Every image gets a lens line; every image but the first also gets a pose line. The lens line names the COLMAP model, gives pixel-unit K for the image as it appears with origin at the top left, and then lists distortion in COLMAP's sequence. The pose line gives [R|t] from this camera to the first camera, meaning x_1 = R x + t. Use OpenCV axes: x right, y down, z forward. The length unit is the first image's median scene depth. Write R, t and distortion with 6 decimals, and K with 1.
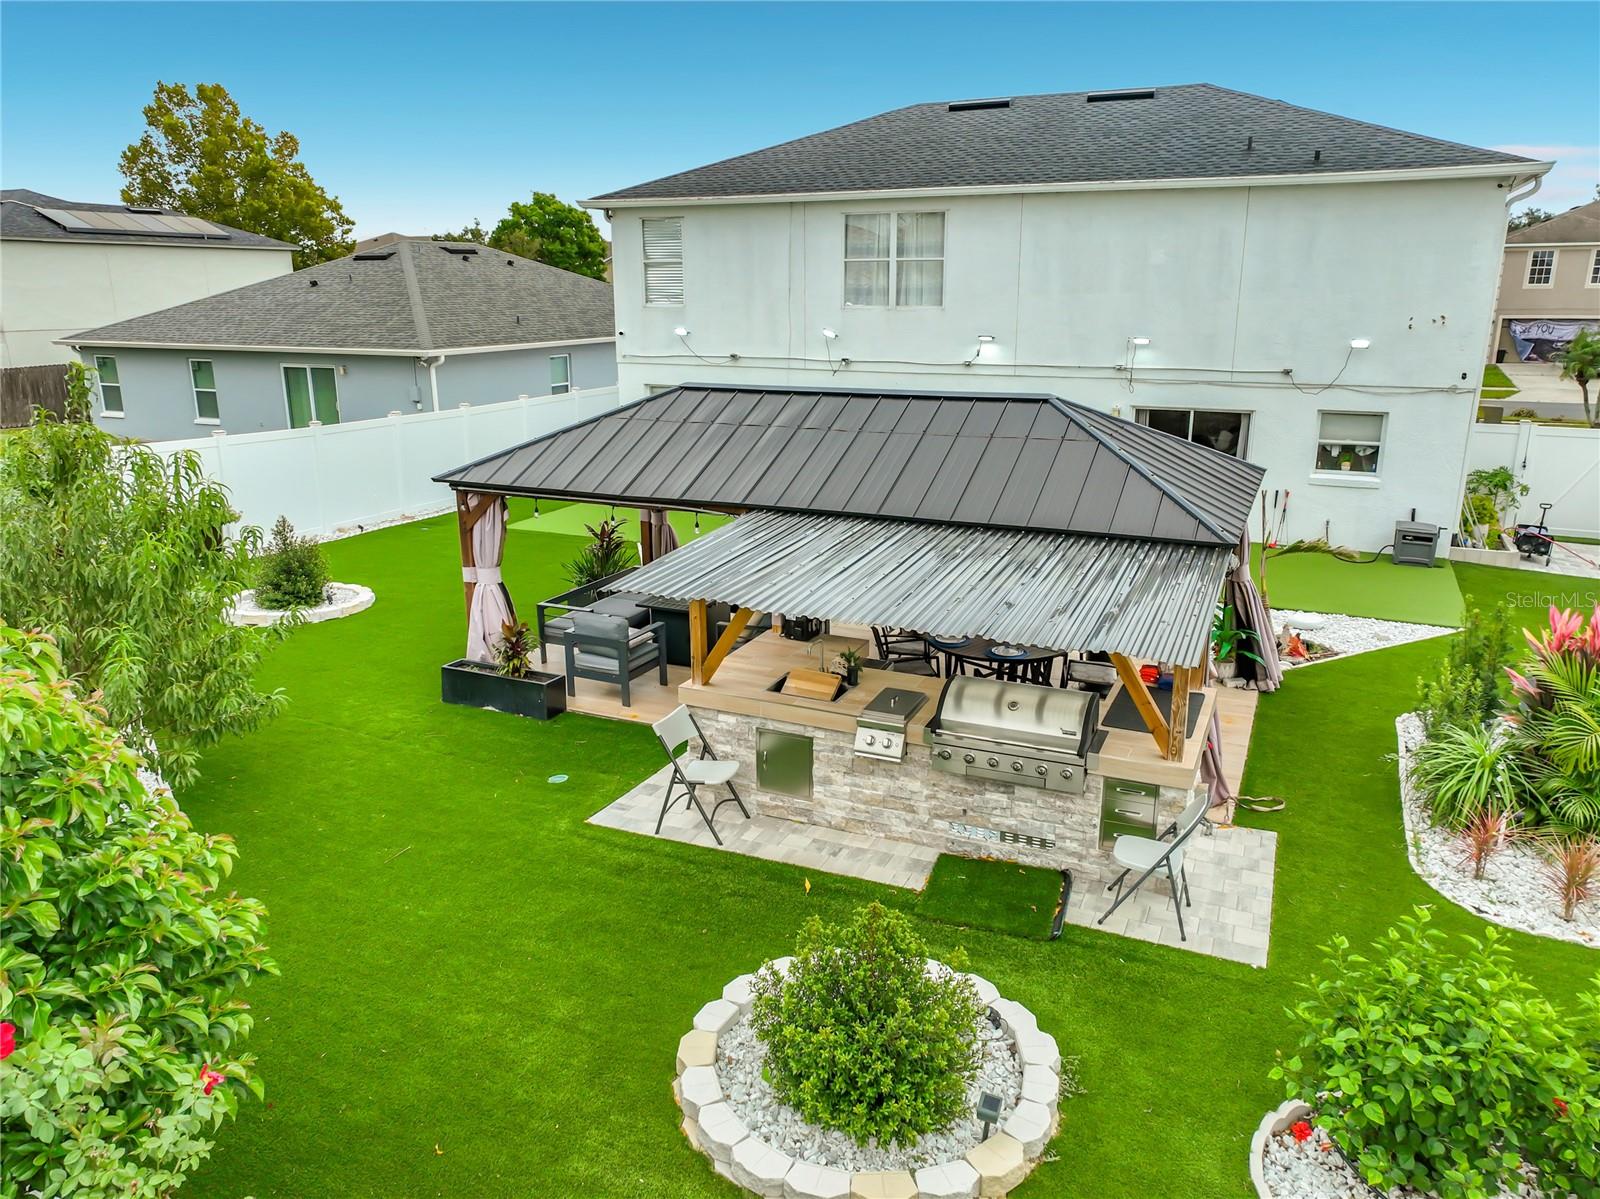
lens RADIAL K [[1140.7, 0, 801.2], [0, 1140.7, 580.6], [0, 0, 1]] dist [0.001446, 0.012421]
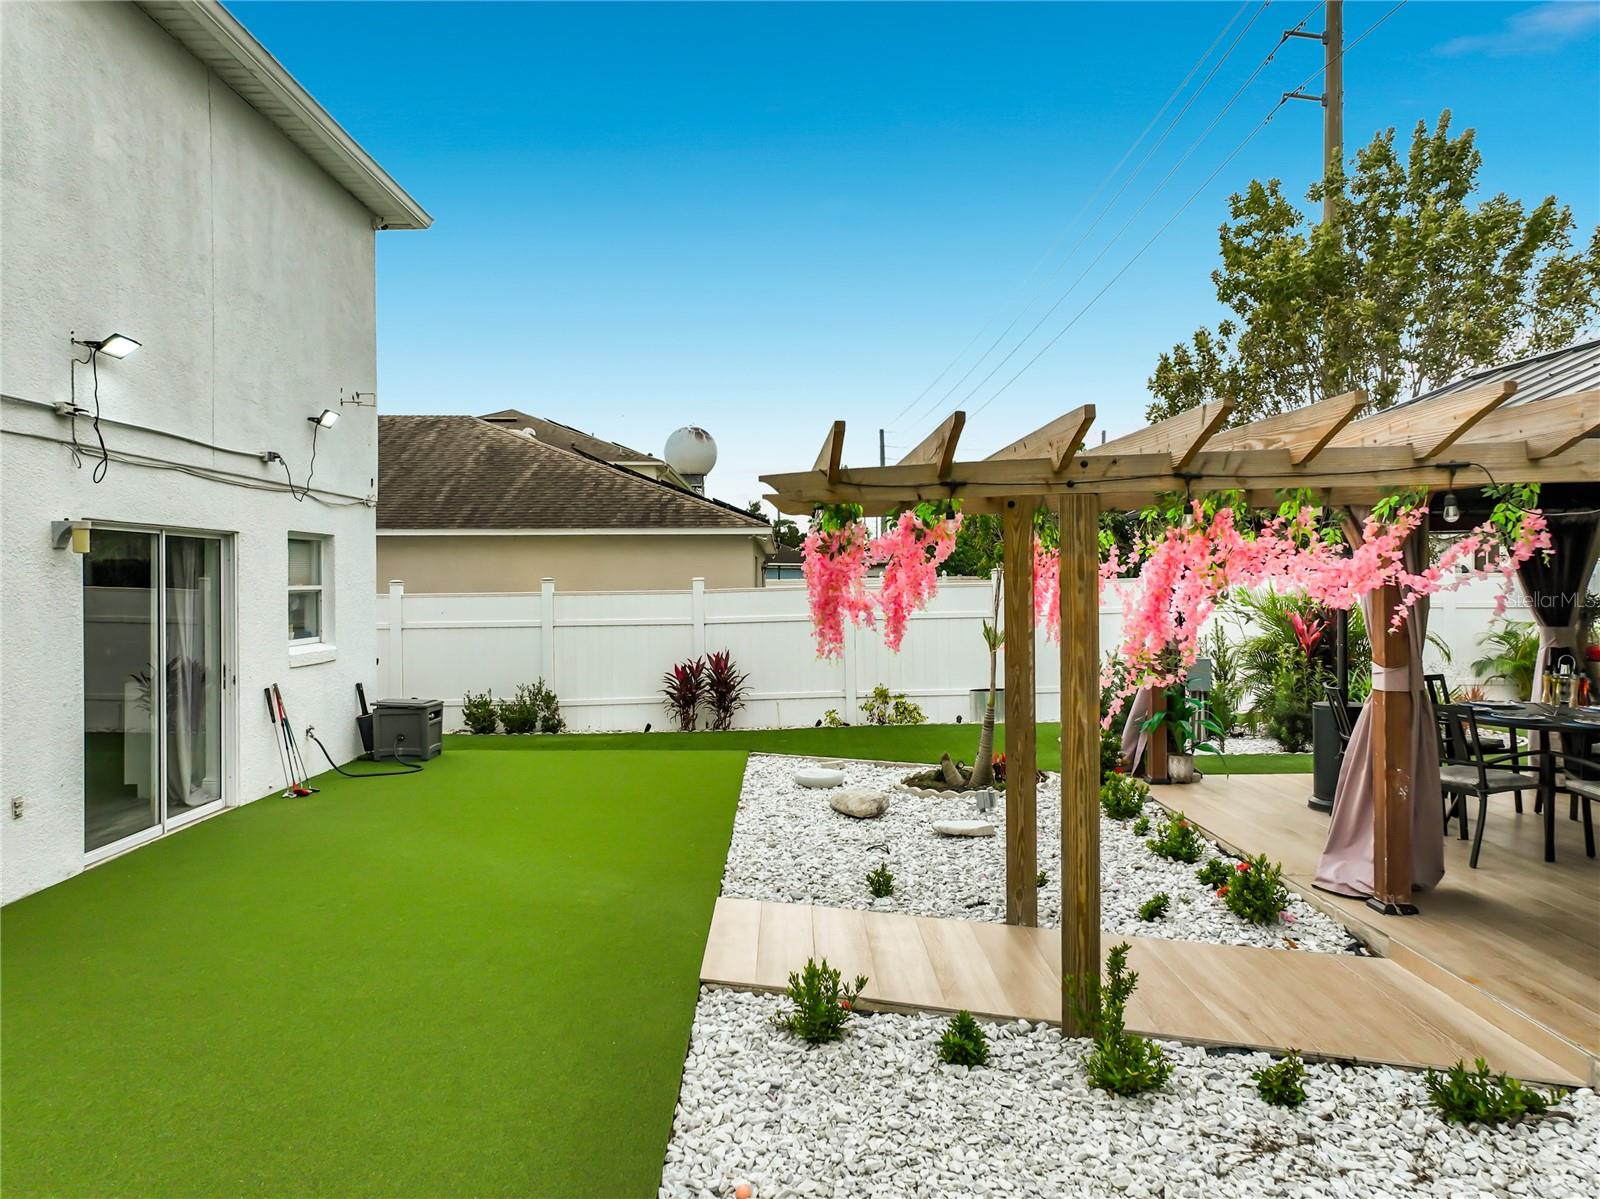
lens RADIAL K [[1122.1, 0, 801.5], [0, 1122.1, 592.8], [0, 0, 1]] dist [-0.007045, 0.024125]
pose [[-0.438911, 0.028637, 0.898074, -0.144133], [0.306835, 0.944186, 0.119851, -0.110516], [-0.844517, 0.328165, -0.423200, 1.035498]]
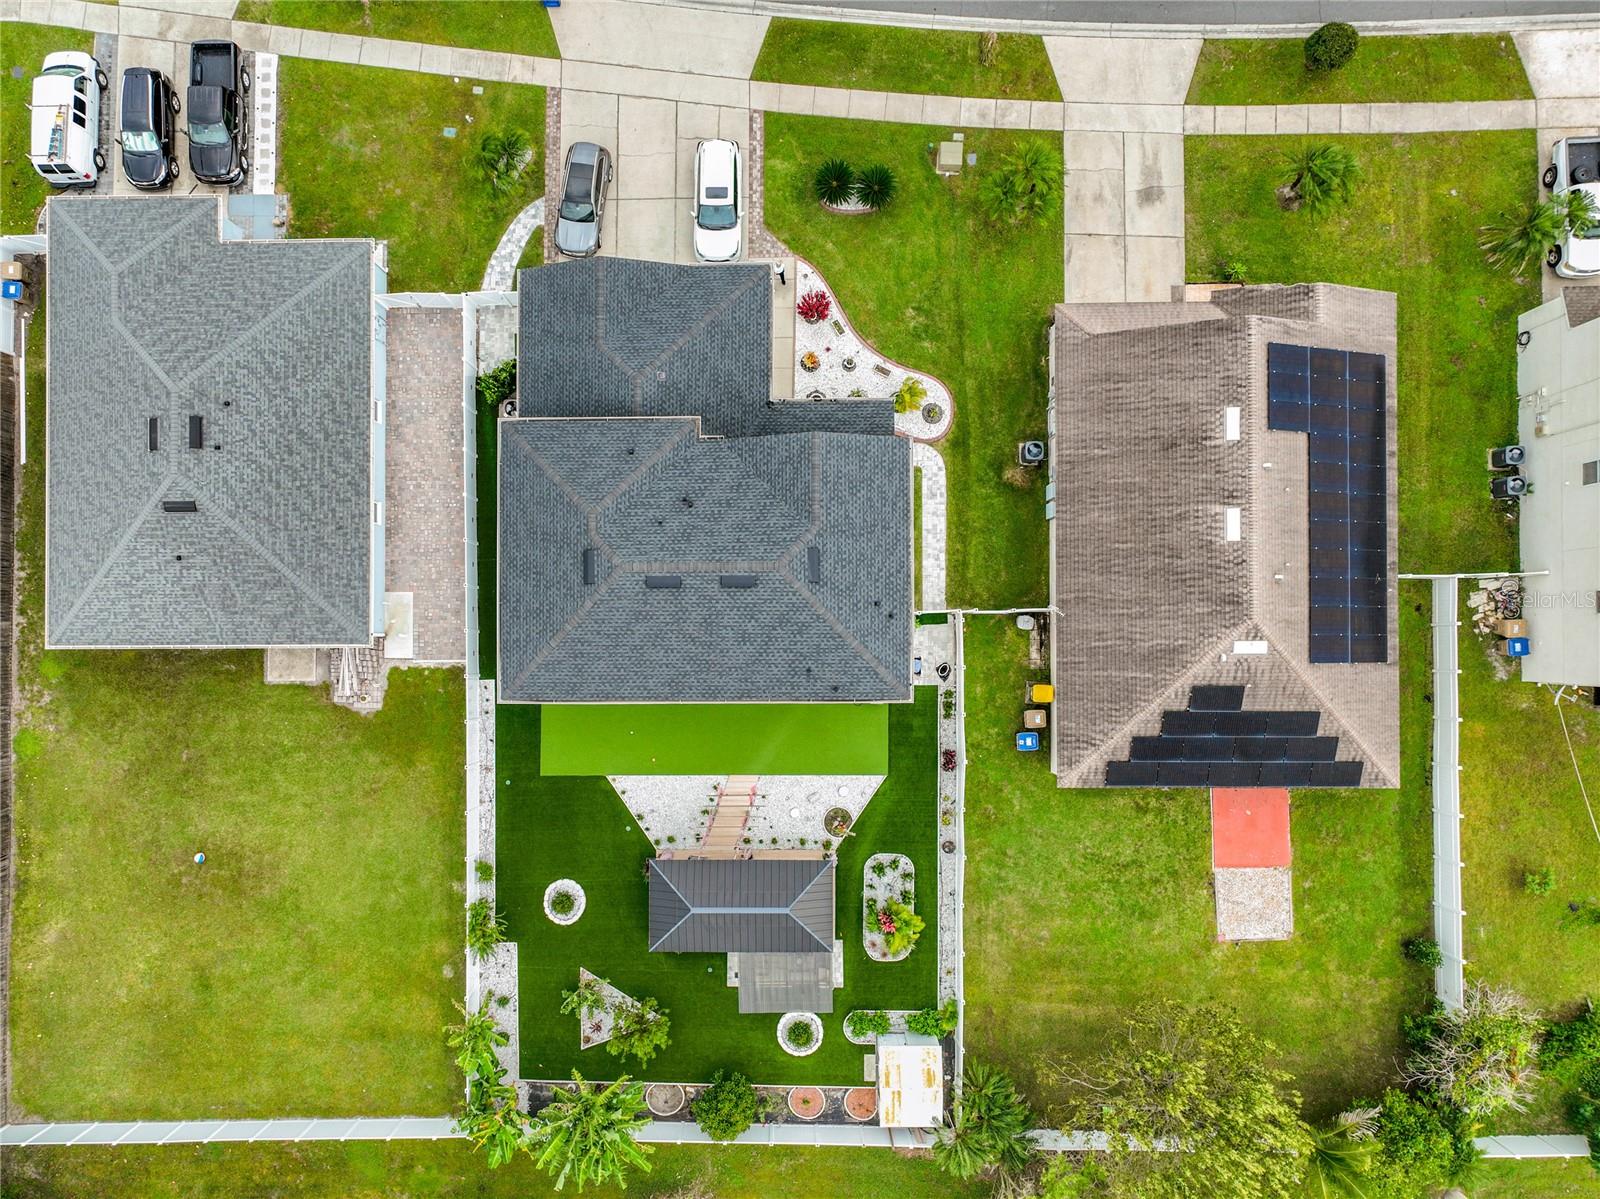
lens RADIAL K [[1119.5, 0, 806.7], [0, 1119.5, 605.9], [0, 0, 1]] dist [-0.000073, 0.007526]
pose [[0.902775, -0.430056, 0.006981, 0.461818], [0.139591, 0.308305, 0.940990, -2.692456], [-0.406831, -0.848528, 0.338362, 0.310379]]
